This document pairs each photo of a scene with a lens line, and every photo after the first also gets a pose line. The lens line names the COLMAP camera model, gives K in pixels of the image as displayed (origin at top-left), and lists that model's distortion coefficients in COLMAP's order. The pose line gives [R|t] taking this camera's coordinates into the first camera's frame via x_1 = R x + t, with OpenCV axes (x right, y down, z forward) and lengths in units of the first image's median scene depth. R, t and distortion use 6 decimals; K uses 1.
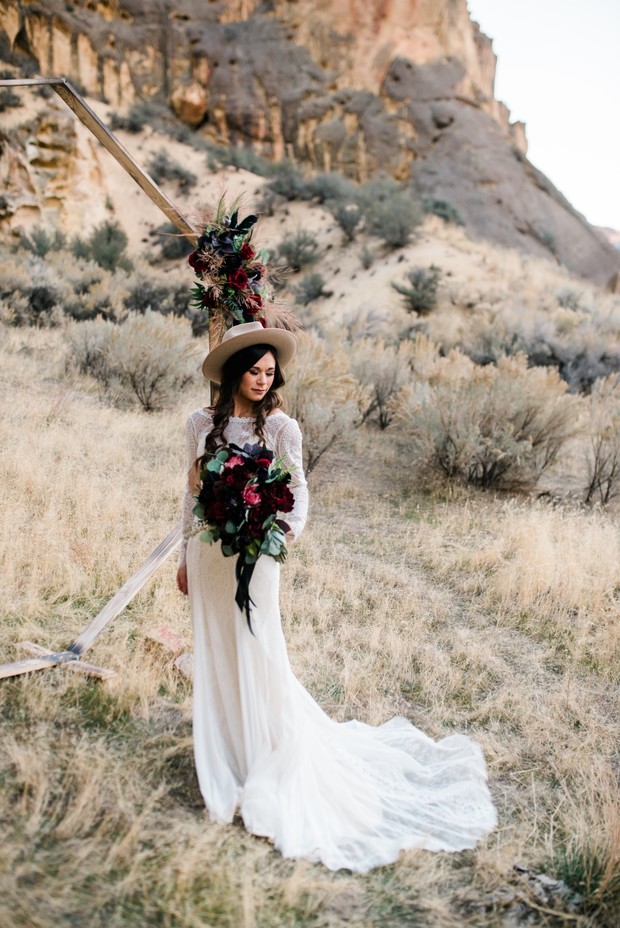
lens RADIAL K [[868.6, 0, 320.8], [0, 868.6, 459.0], [0, 0, 1]] dist [-0.006729, -0.002969]
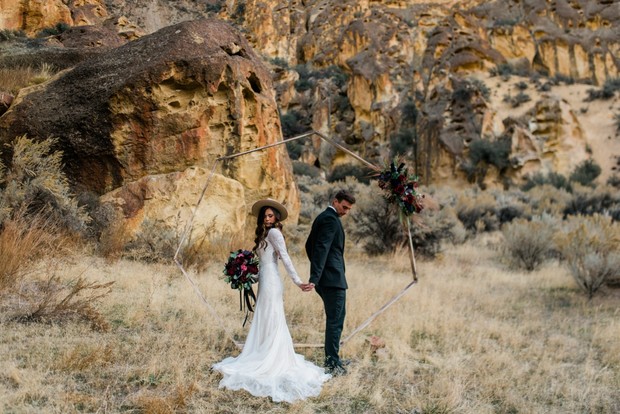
lens RADIAL K [[591.0, 0, 321.2], [0, 591.0, 209.1], [0, 0, 1]] dist [-0.006898, 0.010253]
pose [[0.744564, -0.126221, -0.655510, 0.043274], [-0.009676, 0.979818, -0.199658, 0.009608], [0.667481, 0.155001, 0.728315, -0.018522]]
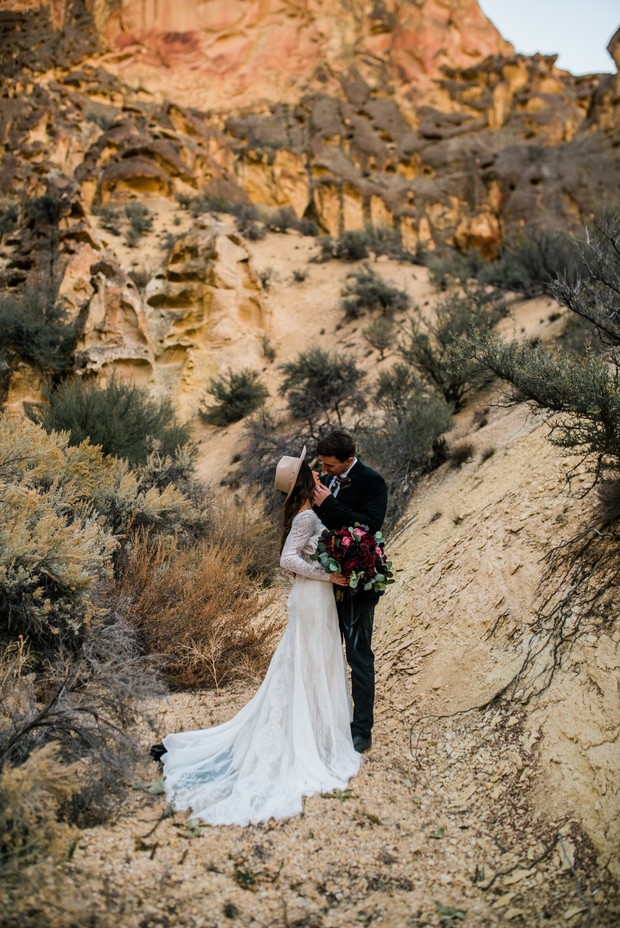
lens RADIAL K [[868.6, 0, 320.8], [0, 868.6, 459.0], [0, 0, 1]] dist [-0.006729, -0.002969]
pose [[0.901901, -0.068072, -0.426544, 0.043693], [-0.022691, 0.978673, -0.204165, -0.050952], [0.431345, 0.193816, 0.881122, 0.292508]]
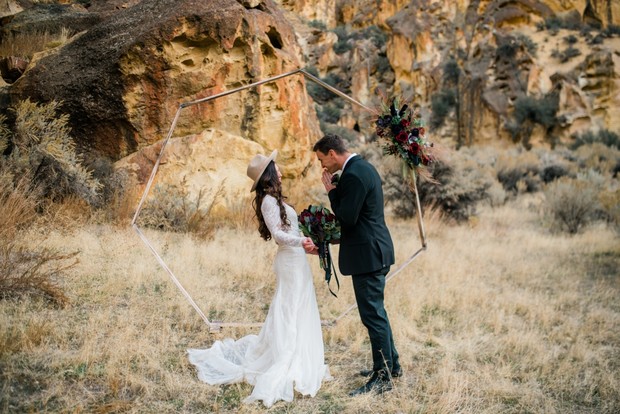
lens RADIAL K [[594.2, 0, 320.1], [0, 594.2, 210.9], [0, 0, 1]] dist [-0.068391, 0.104063]
pose [[0.689620, -0.097412, -0.717589, 0.039001], [-0.006183, 0.990083, -0.140345, 0.008268], [0.724145, 0.101221, 0.682180, -0.003052]]
